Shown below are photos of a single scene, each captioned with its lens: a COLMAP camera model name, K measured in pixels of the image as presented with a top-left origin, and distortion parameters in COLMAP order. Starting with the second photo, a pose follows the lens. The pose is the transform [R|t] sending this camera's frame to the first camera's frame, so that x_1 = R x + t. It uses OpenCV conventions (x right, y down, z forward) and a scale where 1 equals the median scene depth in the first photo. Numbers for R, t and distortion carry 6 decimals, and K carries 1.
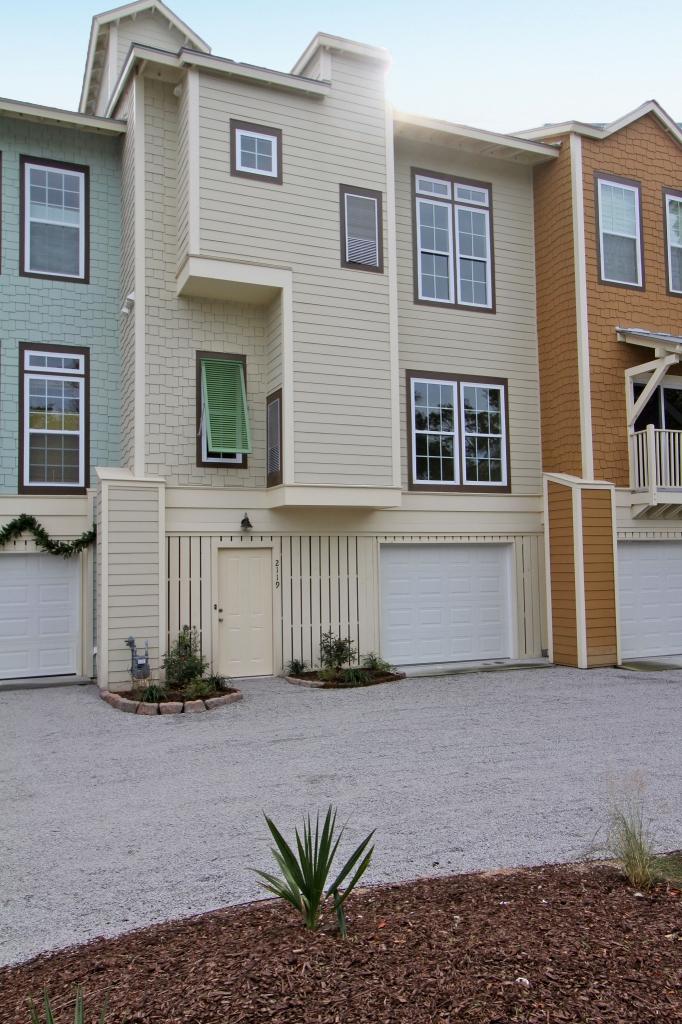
lens RADIAL K [[783.5, 0, 346.5], [0, 783.5, 515.6], [0, 0, 1]] dist [0.002774, -0.005329]
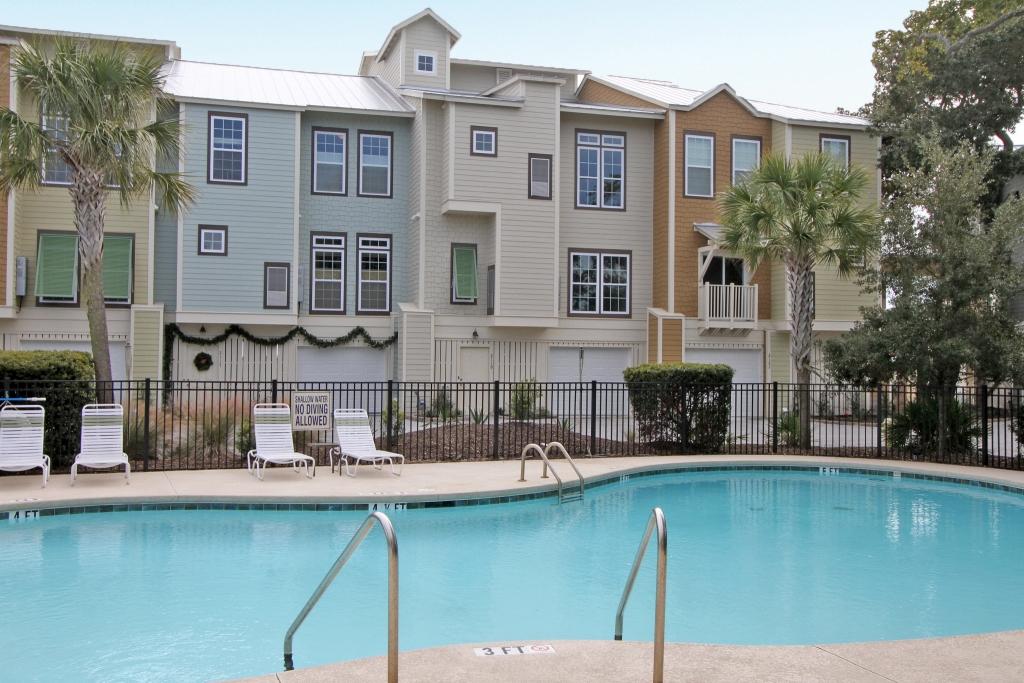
lens RADIAL K [[1045.1, 0, 511.0], [0, 1045.1, 340.9], [0, 0, 1]] dist [0.000866, 0.000000]
pose [[0.993084, 0.025190, -0.114675, 0.231549], [-0.020377, 0.998869, 0.042957, -0.078765], [0.115628, -0.040323, 0.992474, -1.401000]]
